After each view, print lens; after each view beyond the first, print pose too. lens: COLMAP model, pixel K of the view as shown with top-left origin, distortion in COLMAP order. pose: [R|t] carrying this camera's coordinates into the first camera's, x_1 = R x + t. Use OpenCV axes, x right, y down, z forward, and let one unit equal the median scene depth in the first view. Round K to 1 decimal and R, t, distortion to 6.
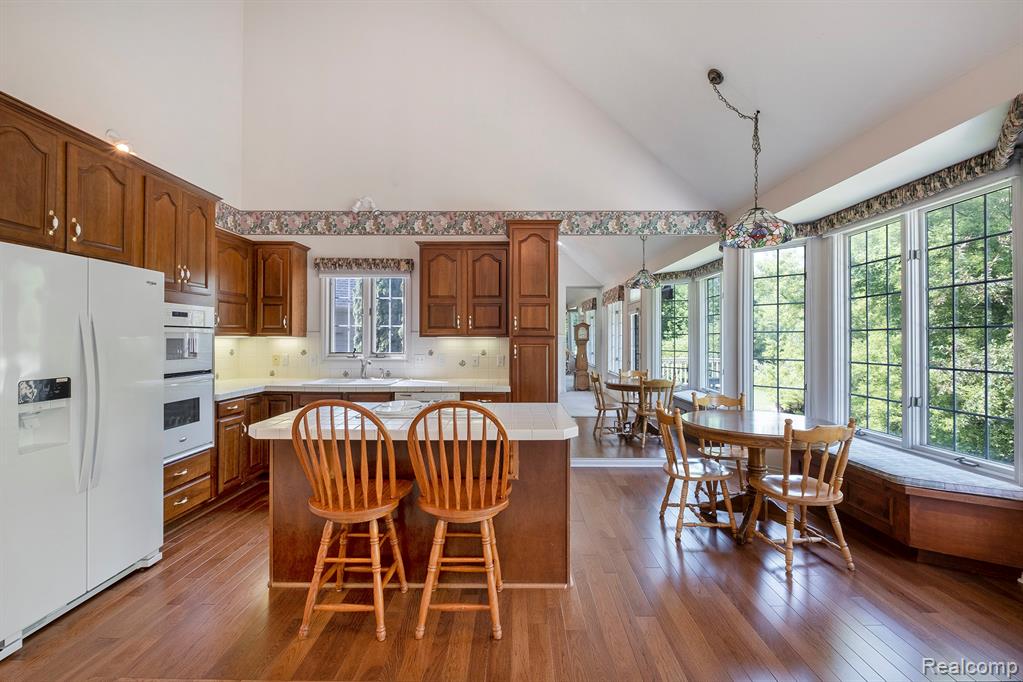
lens RADIAL K [[444.1, 0, 513.9], [0, 444.1, 336.4], [0, 0, 1]] dist [-0.002162, -0.002428]
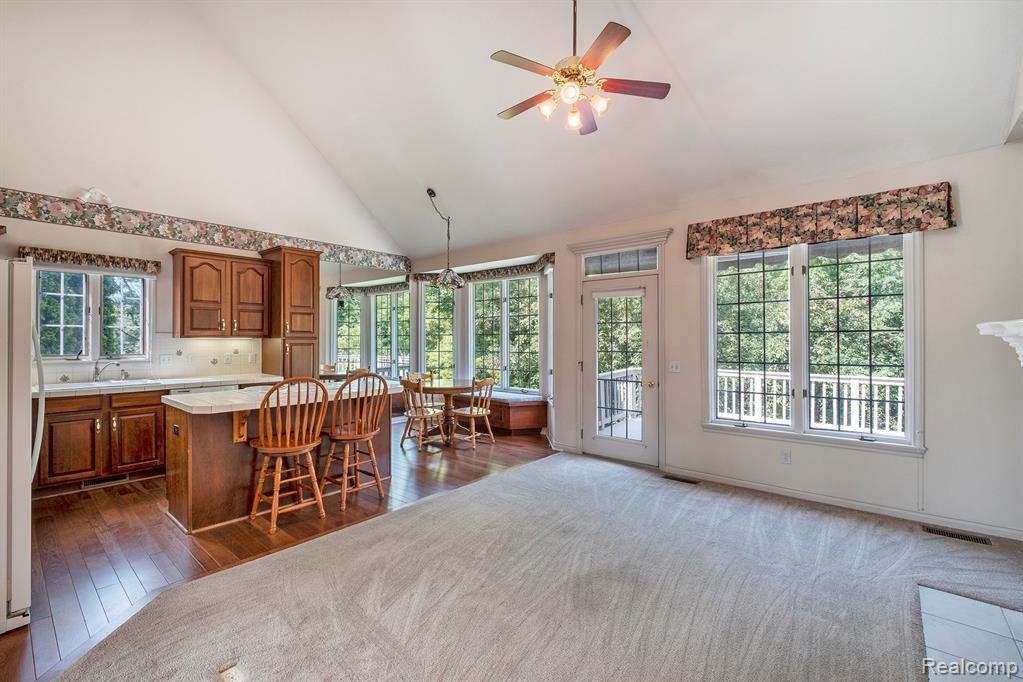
lens RADIAL K [[444.1, 0, 504.6], [0, 444.1, 339.8], [0, 0, 1]] dist [-0.002162, -0.002428]
pose [[0.653465, -0.003048, 0.756950, -0.512618], [-0.003973, 0.999964, 0.007457, -0.005287], [-0.756946, -0.007880, 0.653430, -0.286821]]
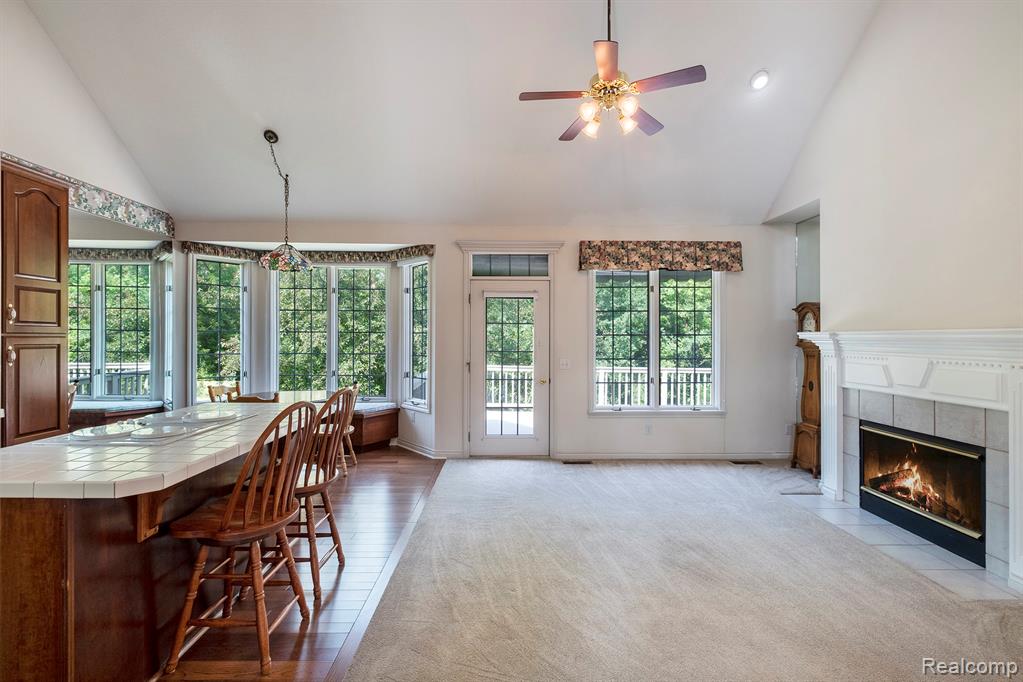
lens RADIAL K [[444.1, 0, 514.7], [0, 444.1, 343.5], [0, 0, 1]] dist [-0.002162, -0.002428]
pose [[-0.028139, -0.012016, 0.999532, -0.627154], [-0.013709, 0.999838, 0.011634, -0.002730], [-0.999510, -0.013375, -0.028299, 0.227710]]
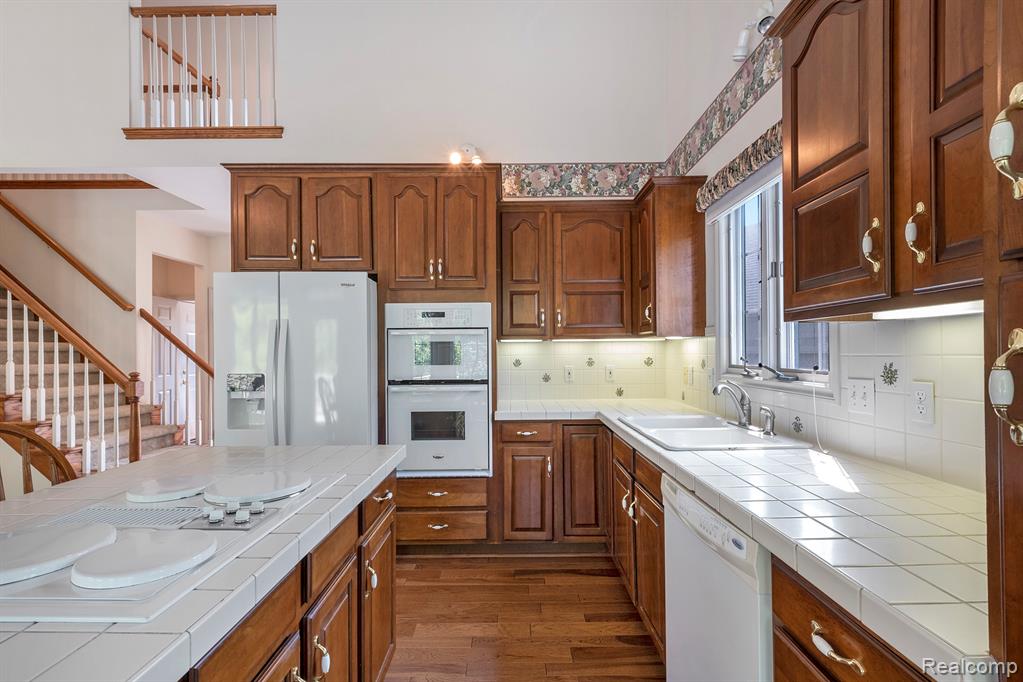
lens RADIAL K [[471.2, 0, 505.3], [0, 471.2, 346.4], [0, 0, 1]] dist [0.006235, 0.000431]
pose [[-0.014029, -0.014834, -0.999792, 0.134952], [0.013052, 0.999802, -0.015018, 0.021645], [0.999816, -0.013259, -0.013833, 0.809869]]
